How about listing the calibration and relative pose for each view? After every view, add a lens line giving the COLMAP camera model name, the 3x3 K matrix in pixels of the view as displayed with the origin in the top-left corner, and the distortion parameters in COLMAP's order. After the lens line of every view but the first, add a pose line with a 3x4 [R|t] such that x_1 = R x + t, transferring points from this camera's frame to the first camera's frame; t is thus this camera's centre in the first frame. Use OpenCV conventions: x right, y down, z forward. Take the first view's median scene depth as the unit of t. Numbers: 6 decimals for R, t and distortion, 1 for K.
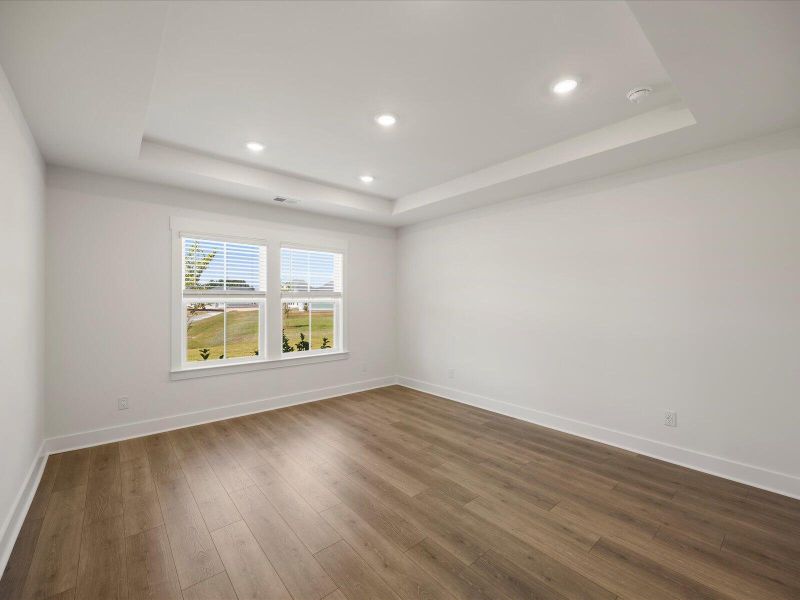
lens RADIAL K [[371.0, 0, 401.1], [0, 371.0, 293.9], [0, 0, 1]] dist [0.004214, -0.000112]
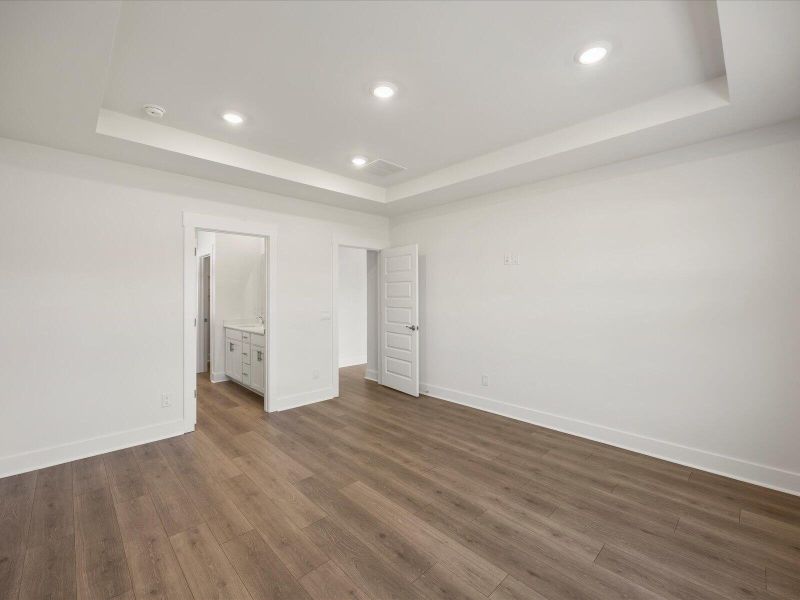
lens RADIAL K [[371.0, 0, 402.4], [0, 371.0, 300.4], [0, 0, 1]] dist [0.004214, -0.000112]
pose [[-0.998098, 0.002517, -0.061598, -0.030668], [0.003014, 0.999964, -0.007990, 0.038162], [0.061576, -0.008160, -0.998069, 1.905136]]
